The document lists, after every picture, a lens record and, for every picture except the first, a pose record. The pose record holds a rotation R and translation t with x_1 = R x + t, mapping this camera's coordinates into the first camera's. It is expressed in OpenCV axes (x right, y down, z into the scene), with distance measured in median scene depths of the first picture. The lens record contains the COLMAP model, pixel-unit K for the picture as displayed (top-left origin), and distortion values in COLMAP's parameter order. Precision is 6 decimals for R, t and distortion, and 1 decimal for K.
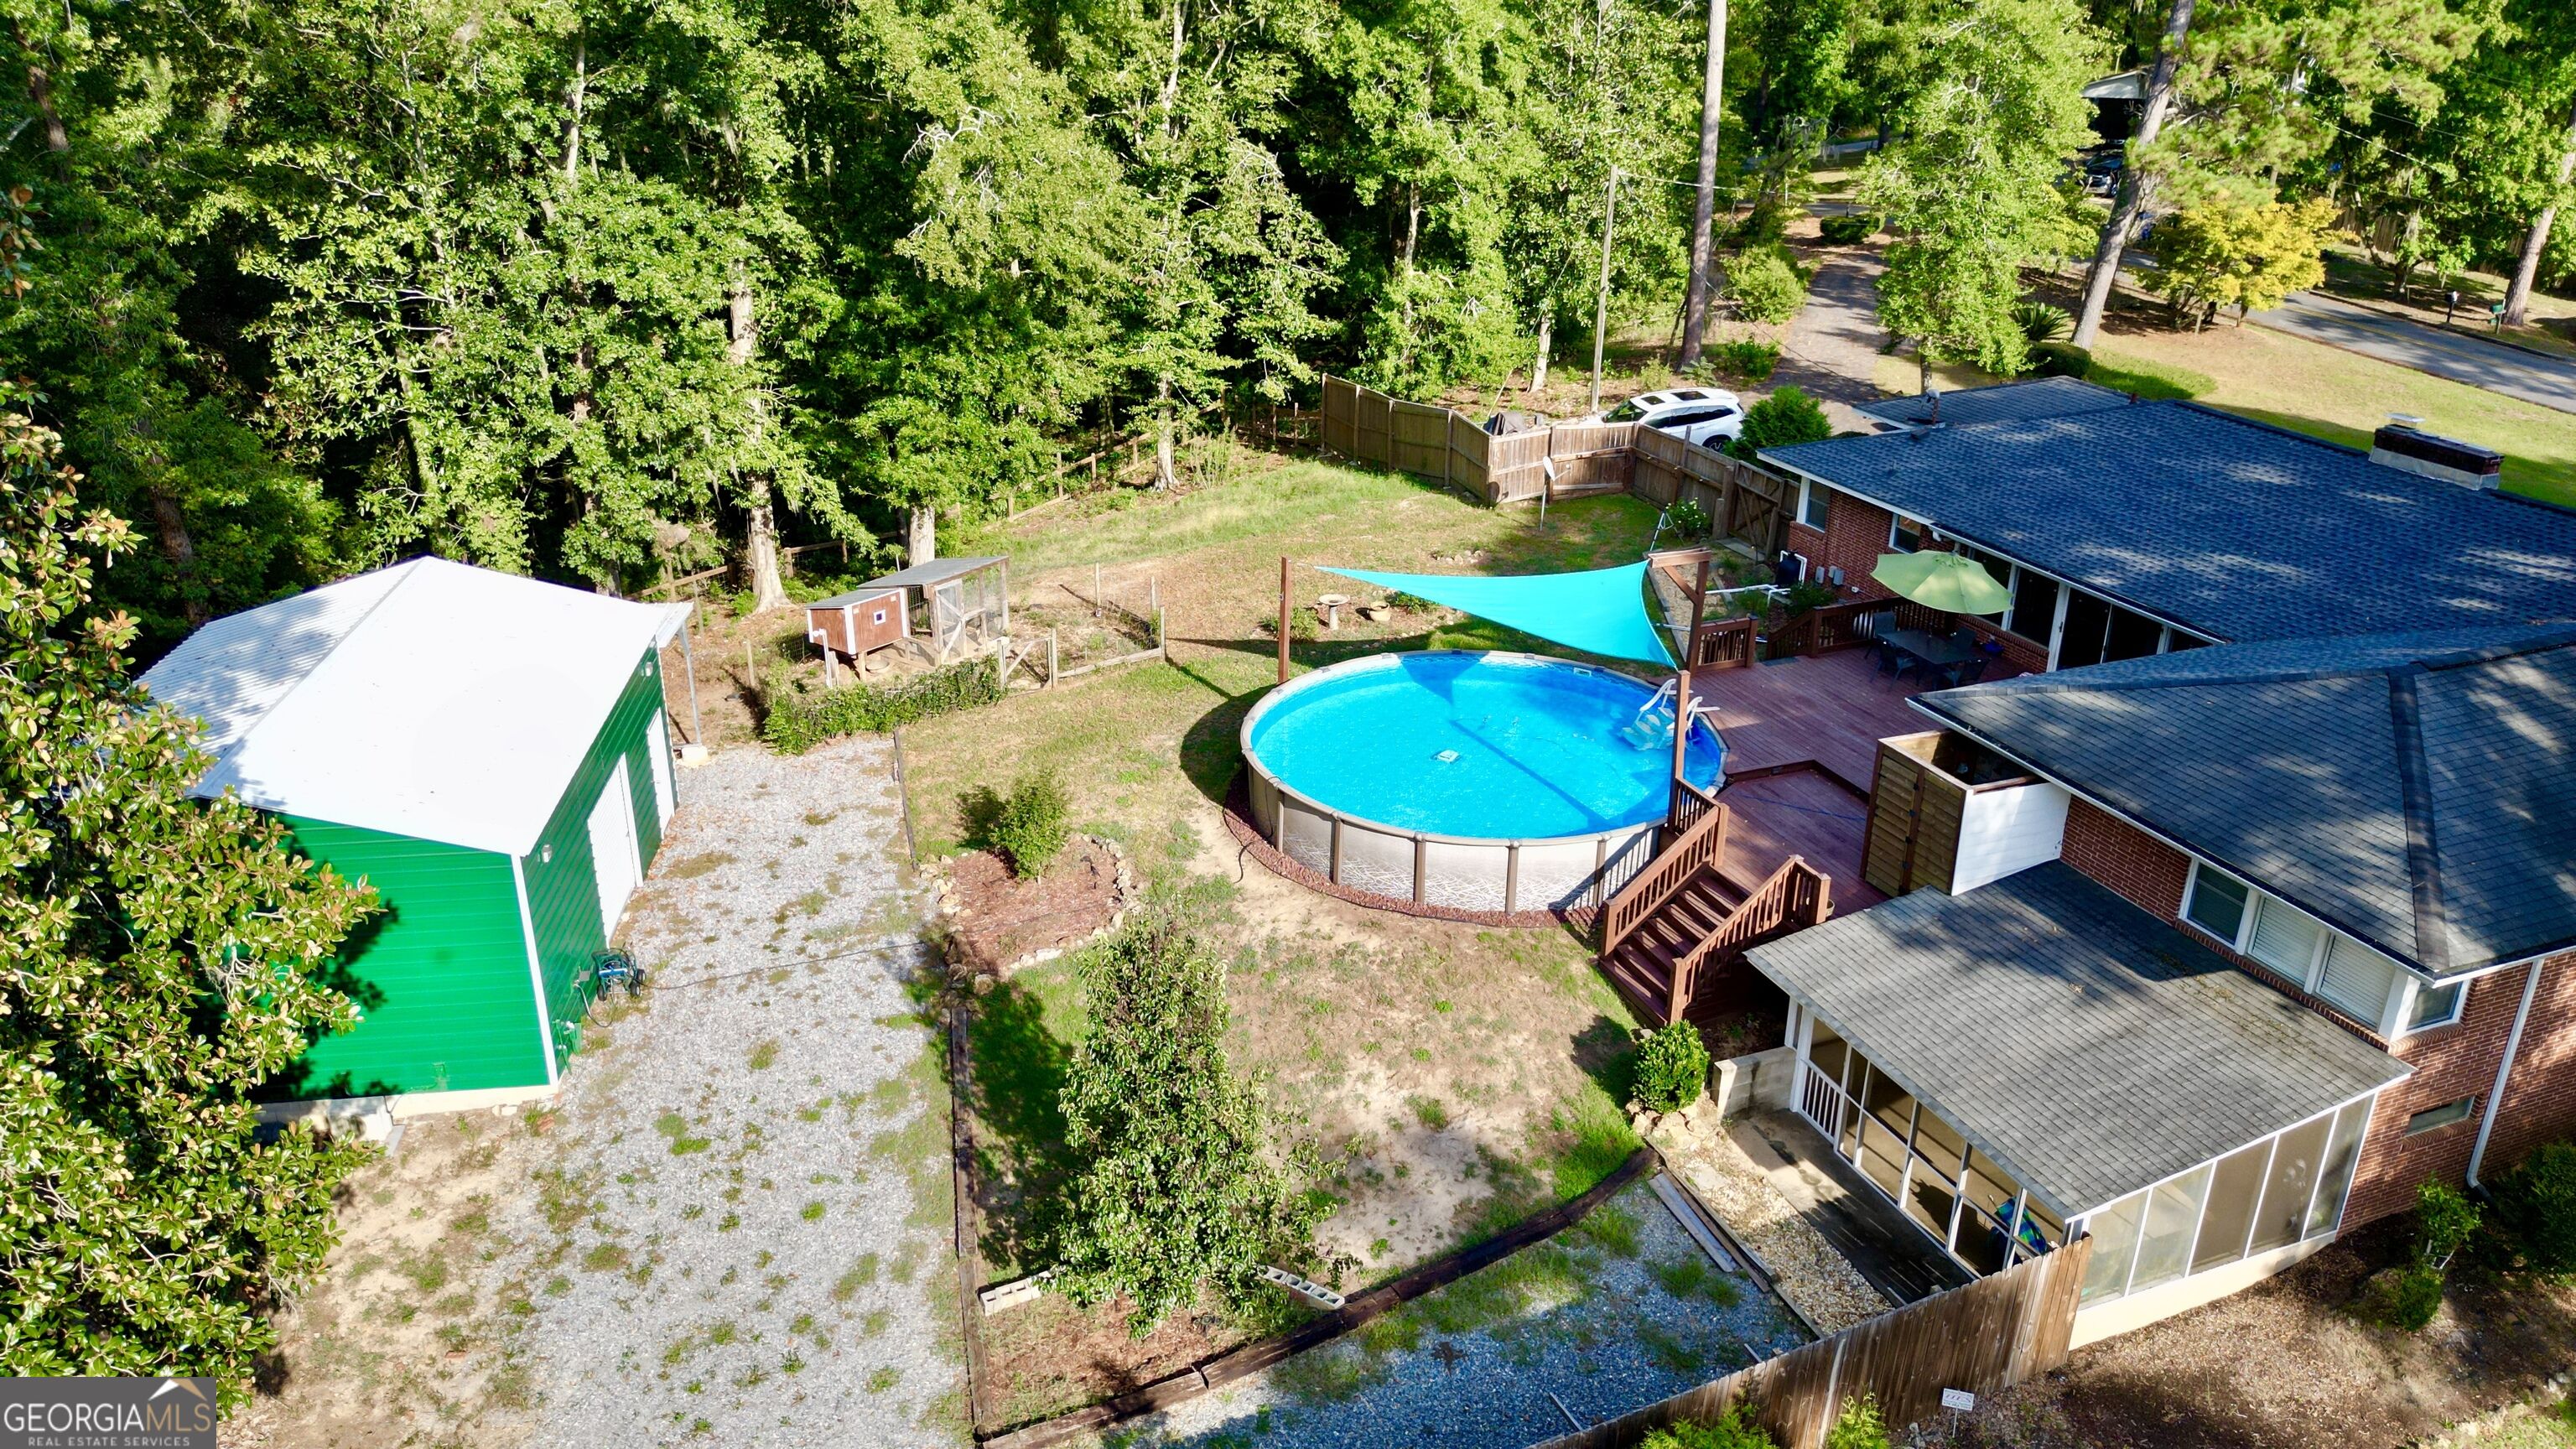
lens RADIAL K [[1803.3, 0, 1294.7], [0, 1803.3, 724.0], [0, 0, 1]] dist [0.057847, -0.056727]
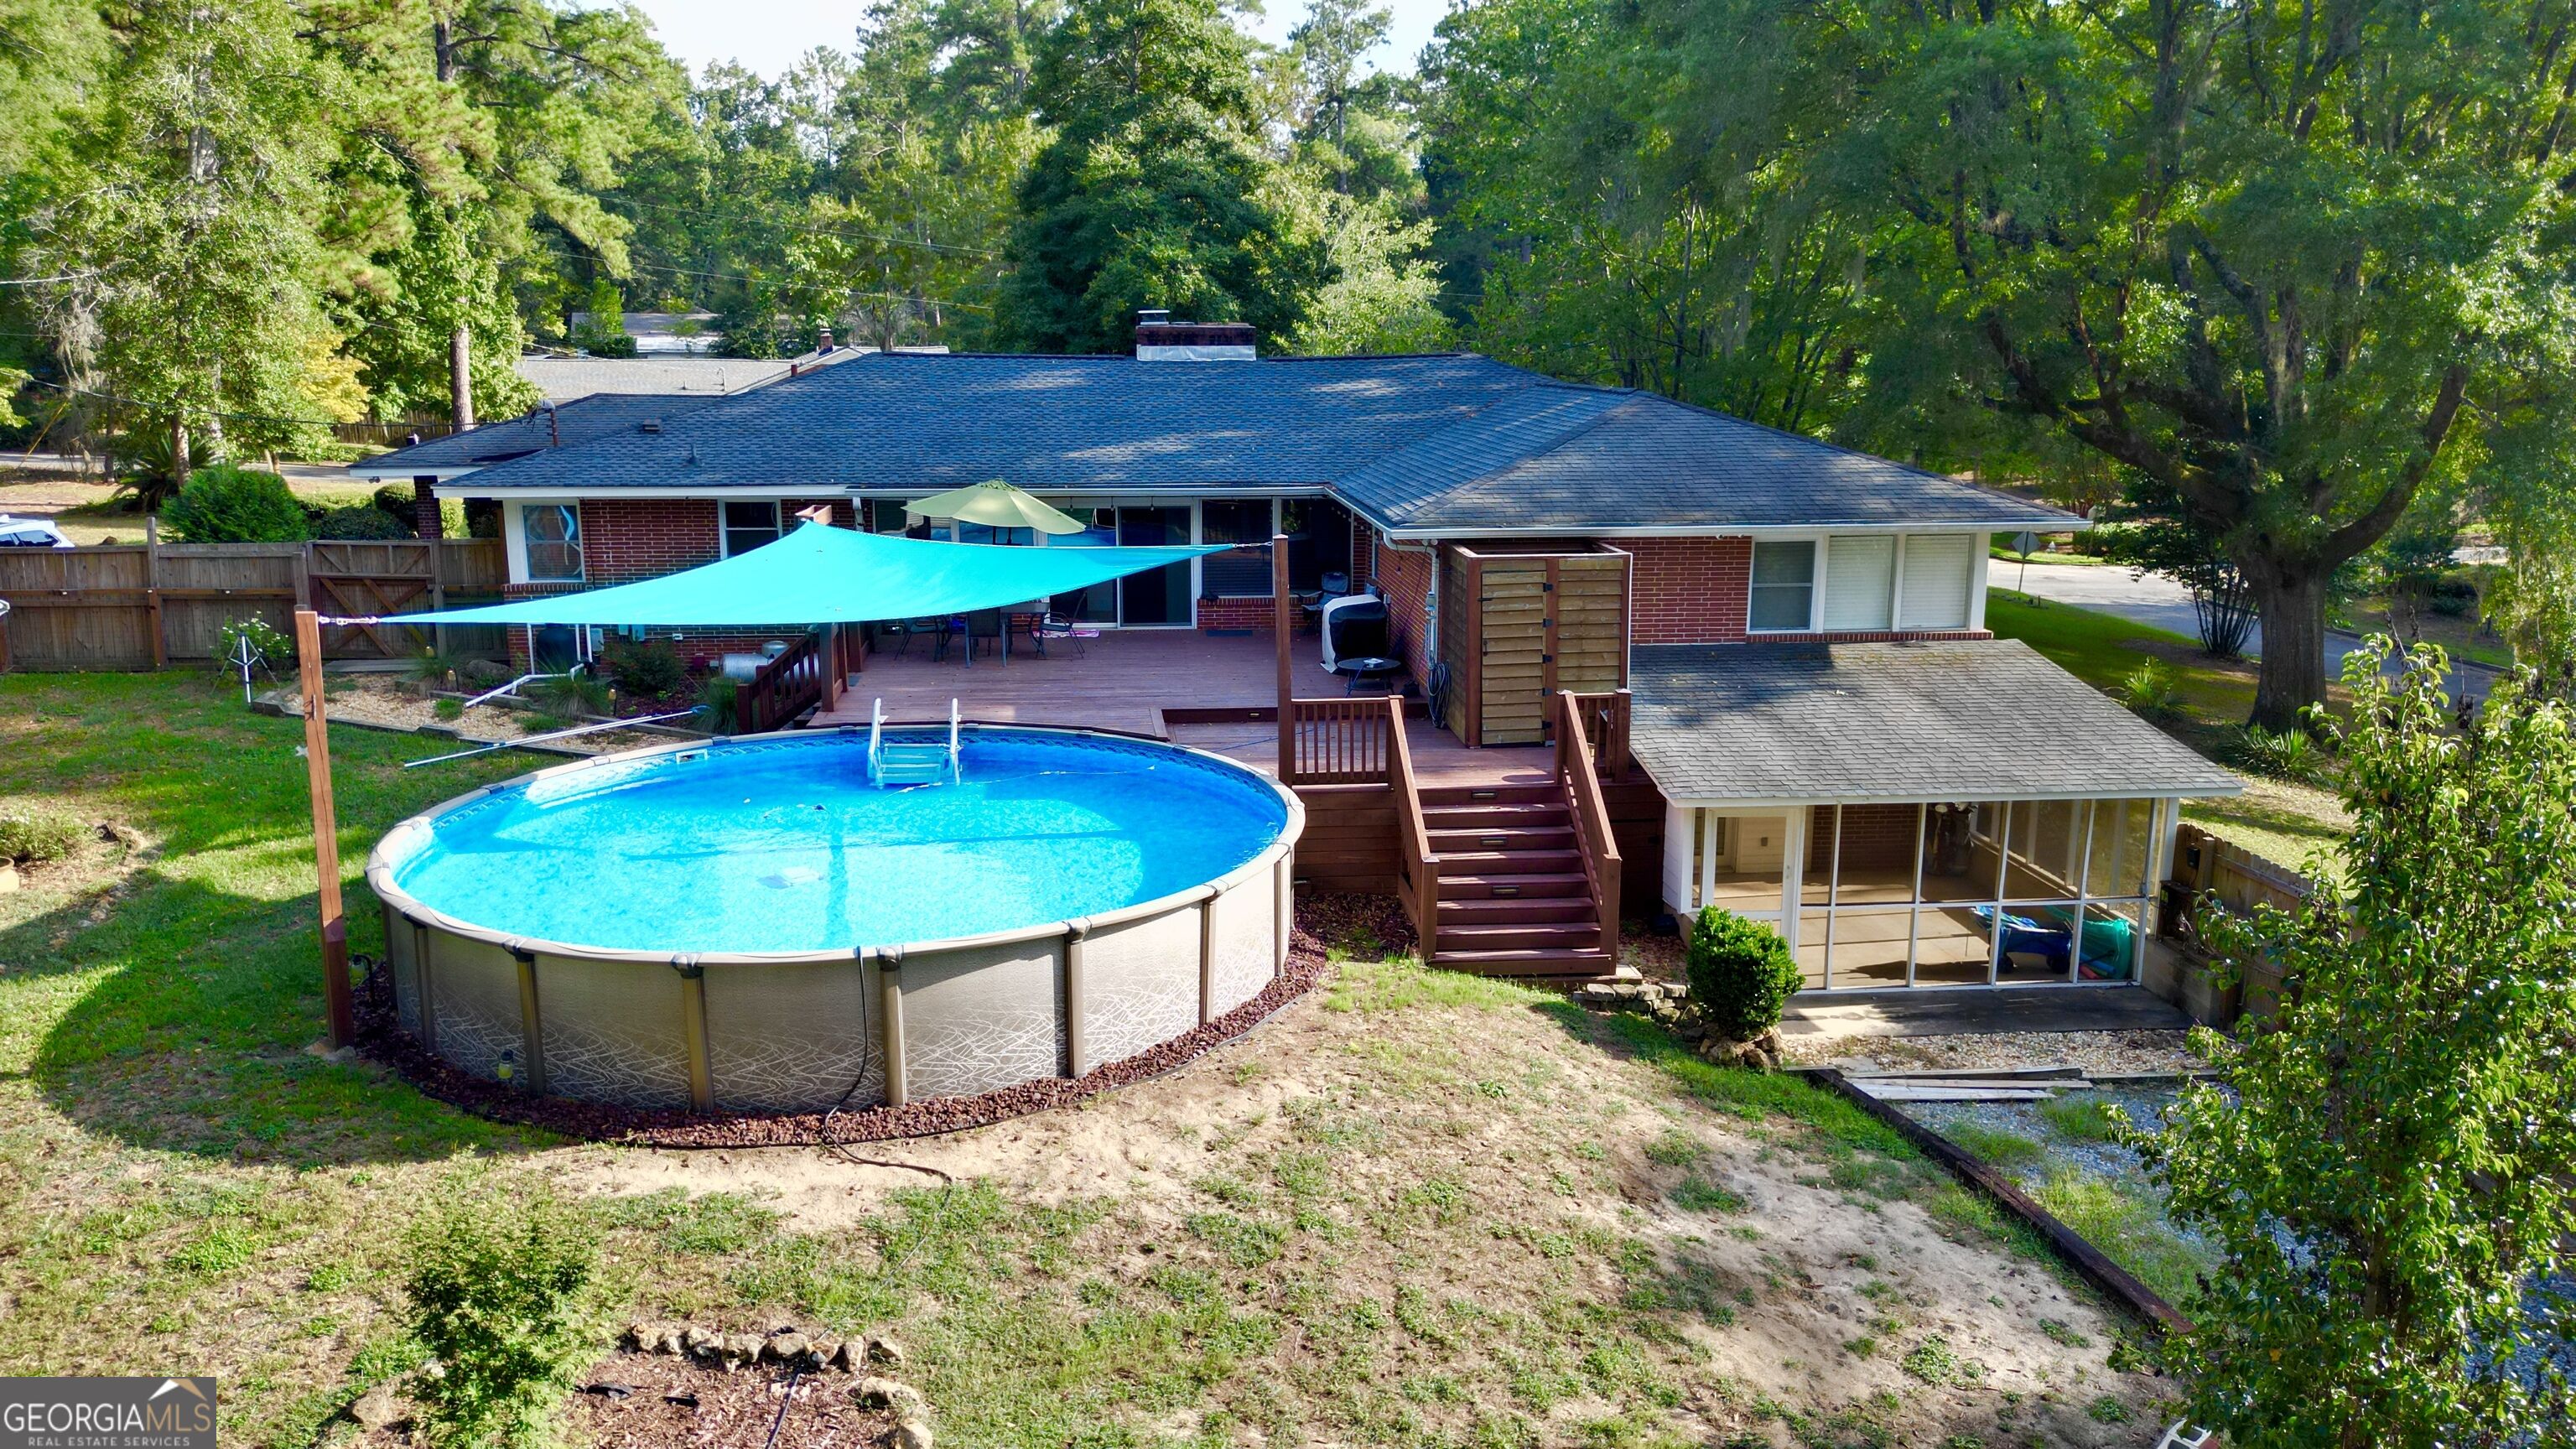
lens RADIAL K [[1803.3, 0, 1278.1], [0, 1803.3, 736.2], [0, 0, 1]] dist [0.057847, -0.056727]
pose [[0.279232, -0.210999, 0.936754, -0.363356], [0.375570, 0.921841, 0.095688, -0.020959], [-0.883729, 0.325097, 0.336652, 0.677313]]
